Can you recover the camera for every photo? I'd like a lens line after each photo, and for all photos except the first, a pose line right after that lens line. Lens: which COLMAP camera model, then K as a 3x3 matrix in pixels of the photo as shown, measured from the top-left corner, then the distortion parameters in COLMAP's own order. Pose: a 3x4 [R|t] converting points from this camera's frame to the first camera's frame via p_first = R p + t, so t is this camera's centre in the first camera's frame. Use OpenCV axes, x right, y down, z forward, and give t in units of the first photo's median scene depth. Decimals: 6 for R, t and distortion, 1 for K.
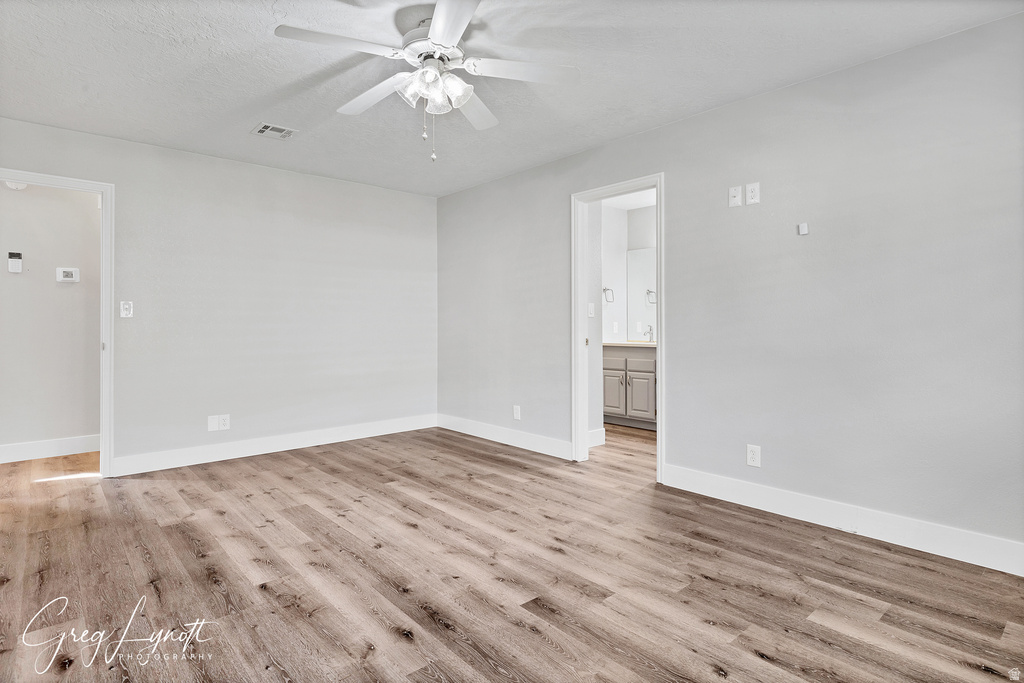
lens RADIAL K [[528.3, 0, 512.7], [0, 528.3, 330.6], [0, 0, 1]] dist [0.002765, 0.001304]
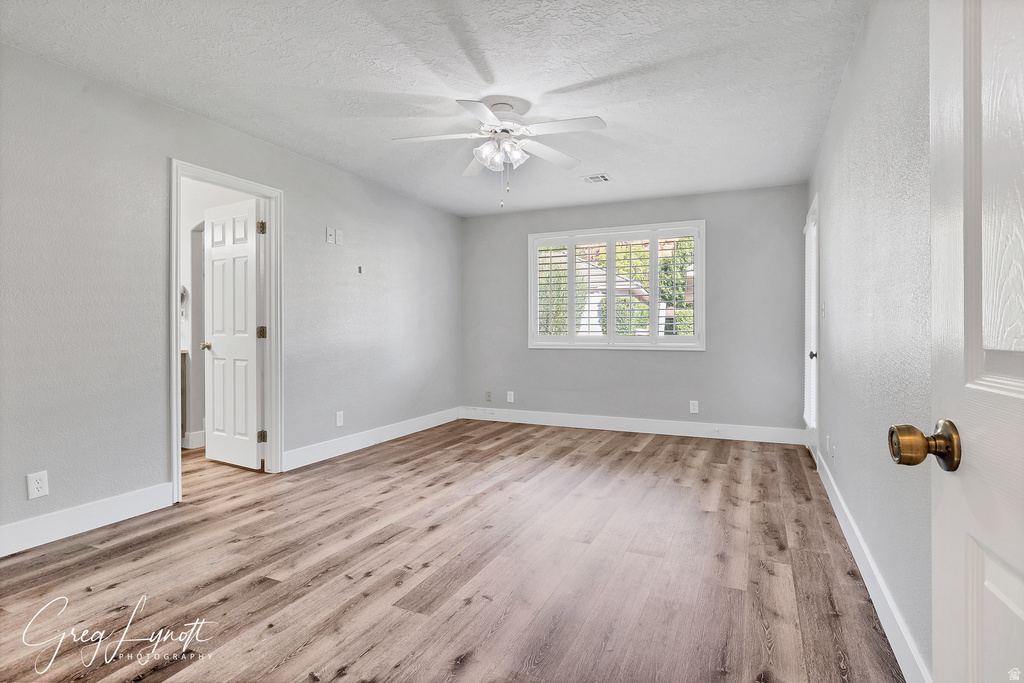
lens RADIAL K [[528.3, 0, 512.3], [0, 528.3, 336.9], [0, 0, 1]] dist [0.002765, 0.001304]
pose [[-0.398206, -0.012772, 0.917207, -1.041215], [0.011332, 0.999758, 0.018841, -0.009020], [-0.917226, 0.017896, -0.397965, 1.122586]]
